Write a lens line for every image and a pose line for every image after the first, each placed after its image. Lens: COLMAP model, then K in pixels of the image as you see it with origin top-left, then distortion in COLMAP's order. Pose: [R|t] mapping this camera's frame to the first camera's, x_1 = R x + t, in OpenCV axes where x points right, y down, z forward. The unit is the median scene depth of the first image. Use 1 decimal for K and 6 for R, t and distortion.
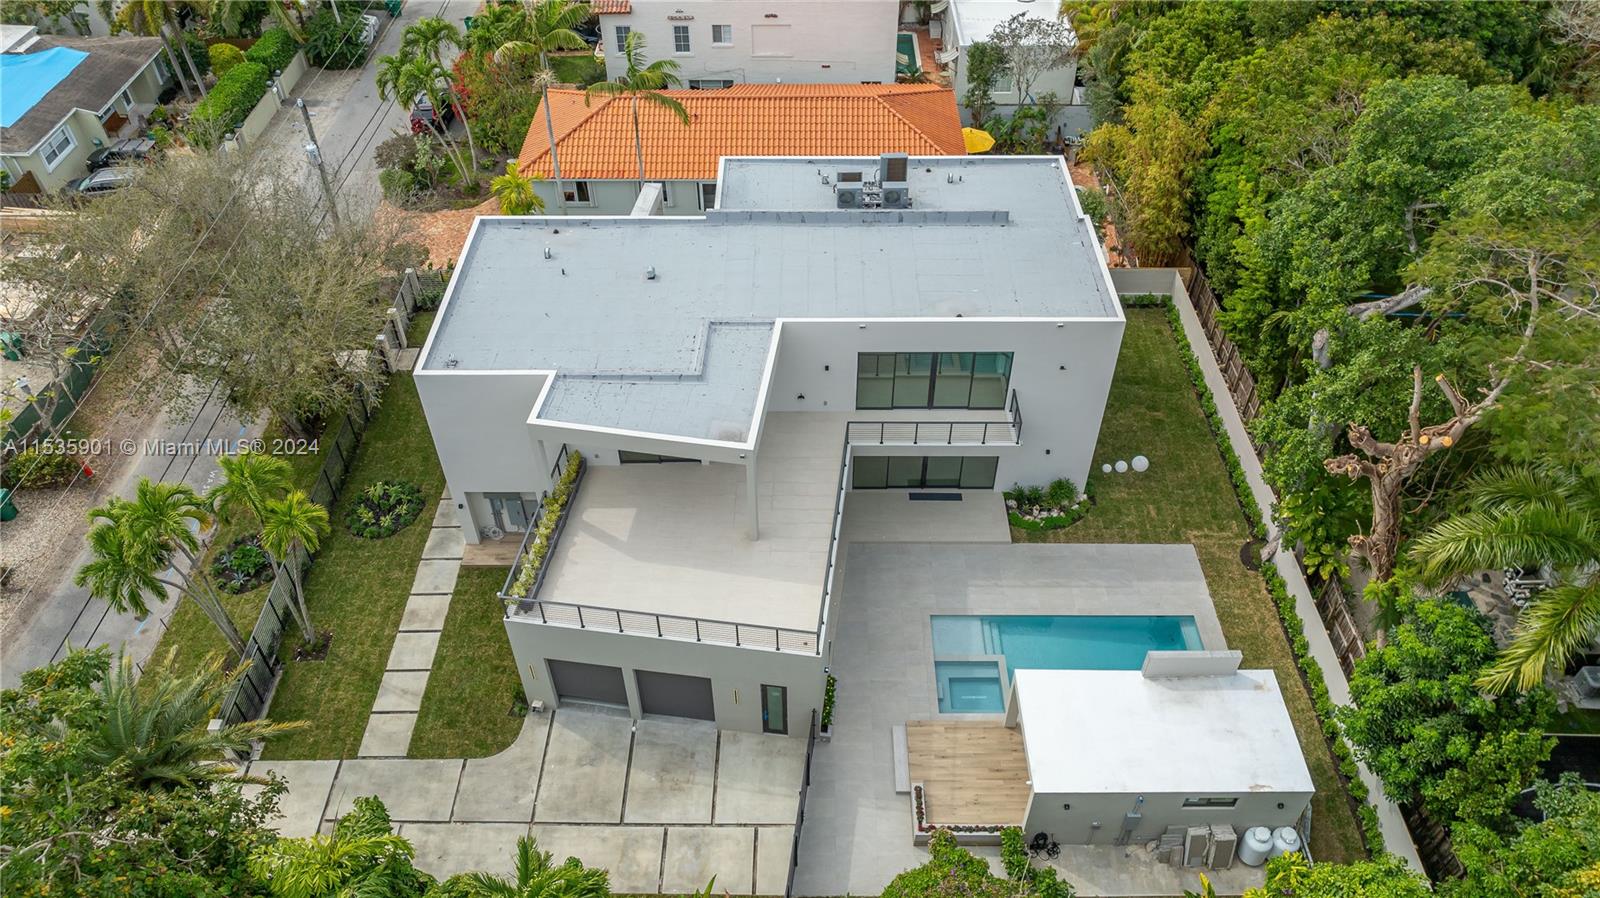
lens RADIAL K [[1138.7, 0, 800.0], [0, 1138.7, 449.0], [0, 0, 1]] dist [-0.009748, -0.005731]
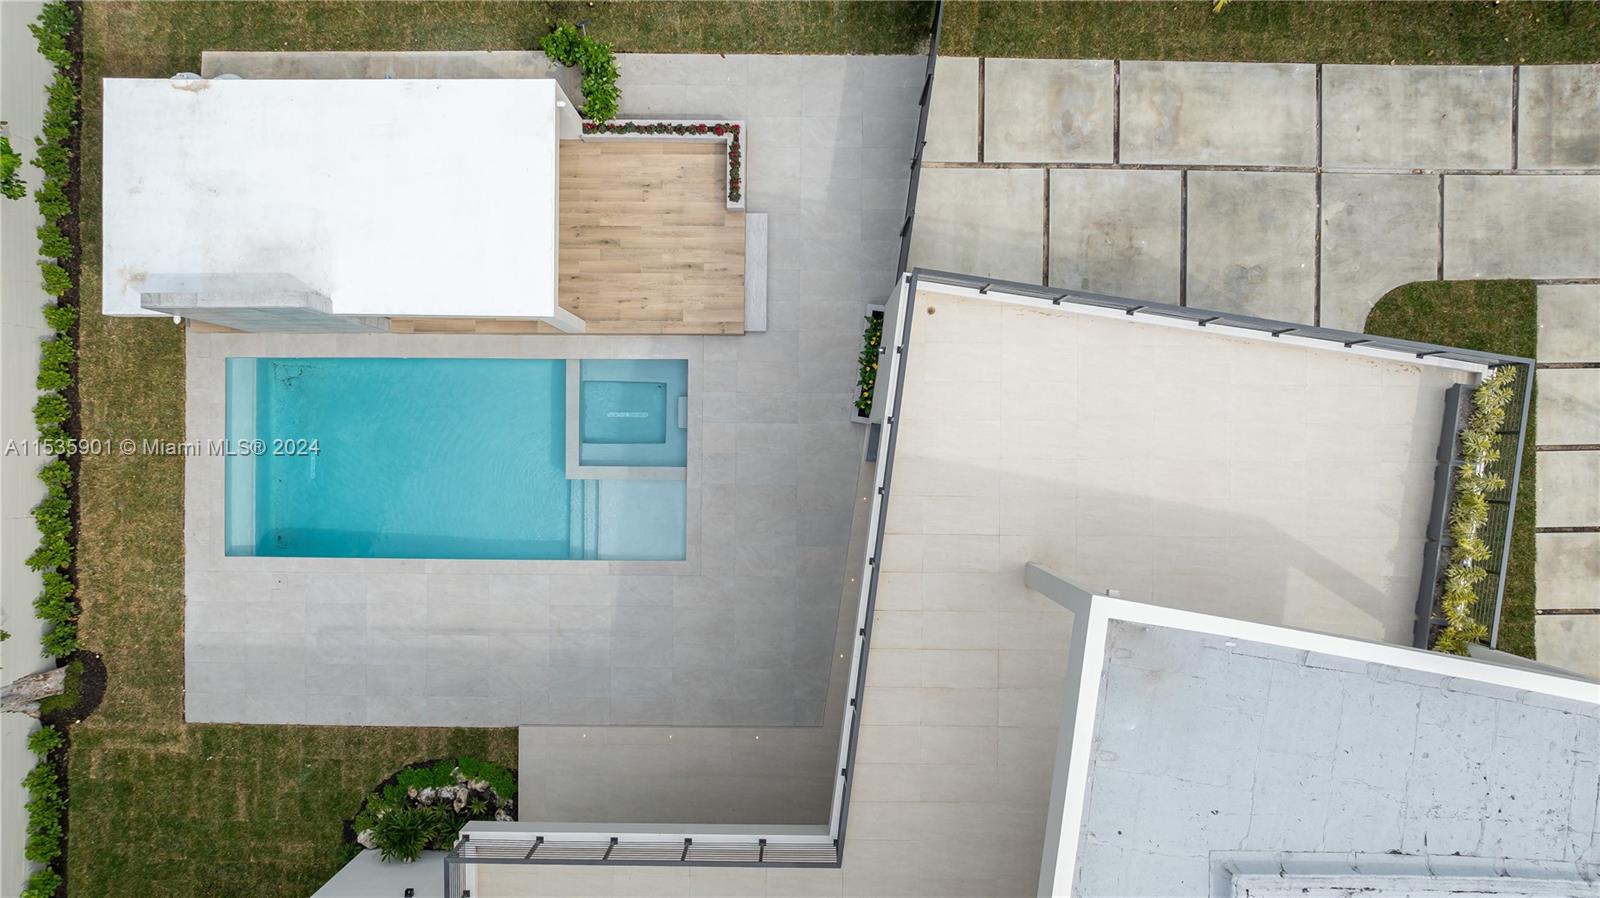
lens RADIAL K [[1128.3, 0, 800.0], [0, 1128.3, 449.0], [0, 0, 1]] dist [-0.040326, 0.049269]
pose [[-0.999983, -0.003363, 0.004679, 0.056441], [0.005706, -0.690713, 0.723106, -0.229197], [0.000799, 0.723121, 0.690721, 0.591137]]
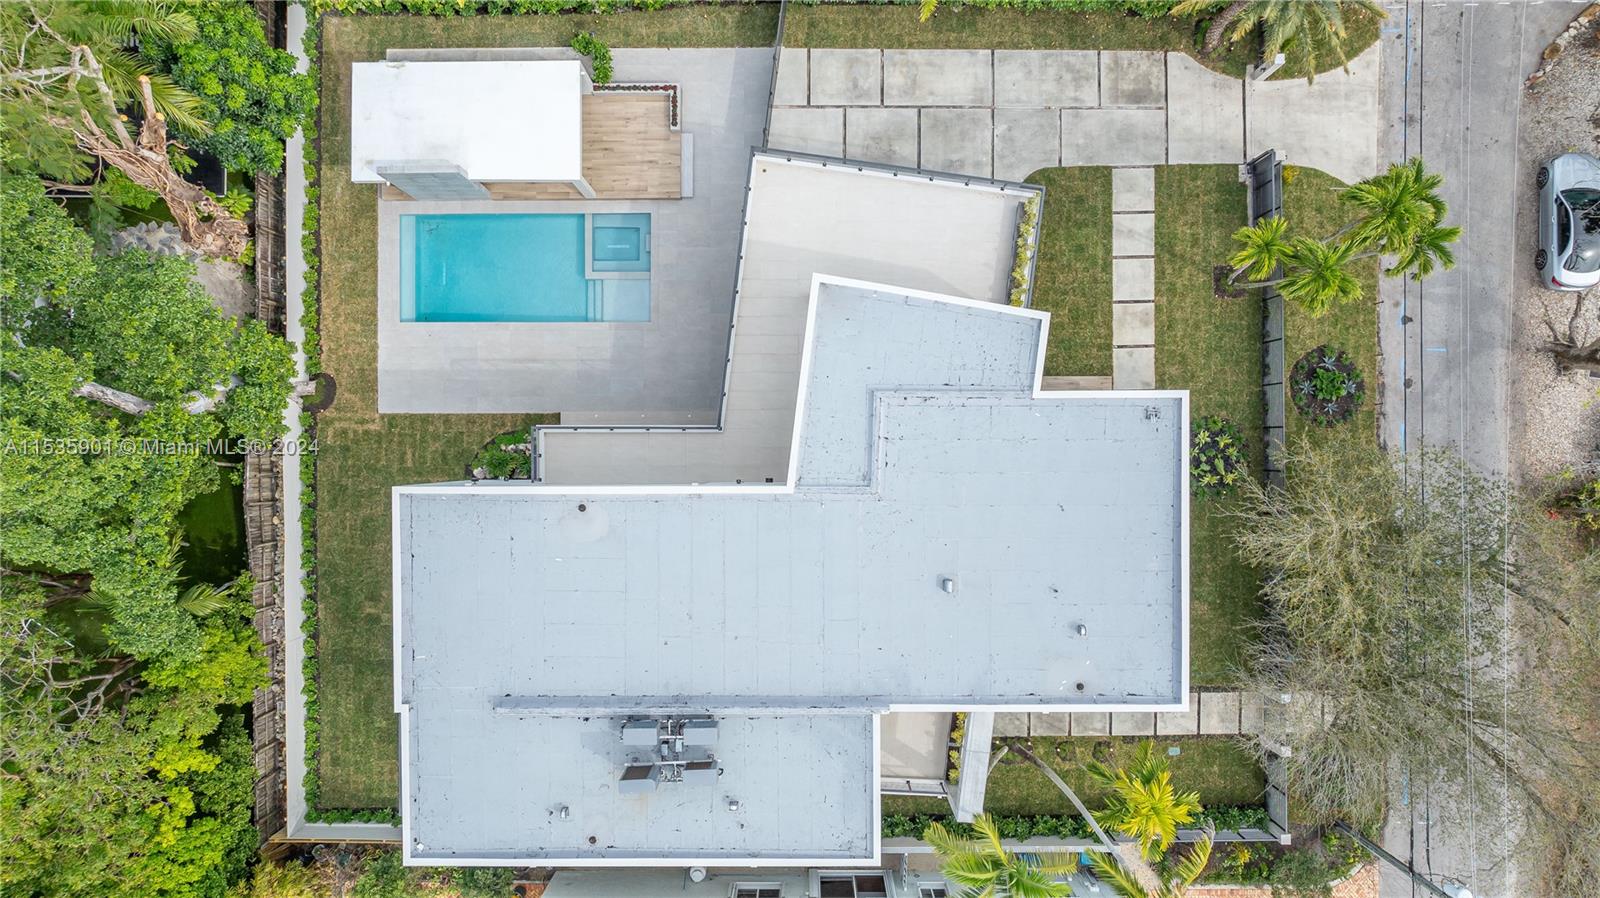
lens RADIAL K [[1138.7, 0, 800.0], [0, 1138.7, 449.0], [0, 0, 1]] dist [-0.009748, -0.005731]
pose [[-0.999948, 0.004063, 0.009301, -0.034360], [0.003987, -0.685437, 0.728121, -0.721812], [0.009334, 0.728121, 0.685385, 0.379949]]
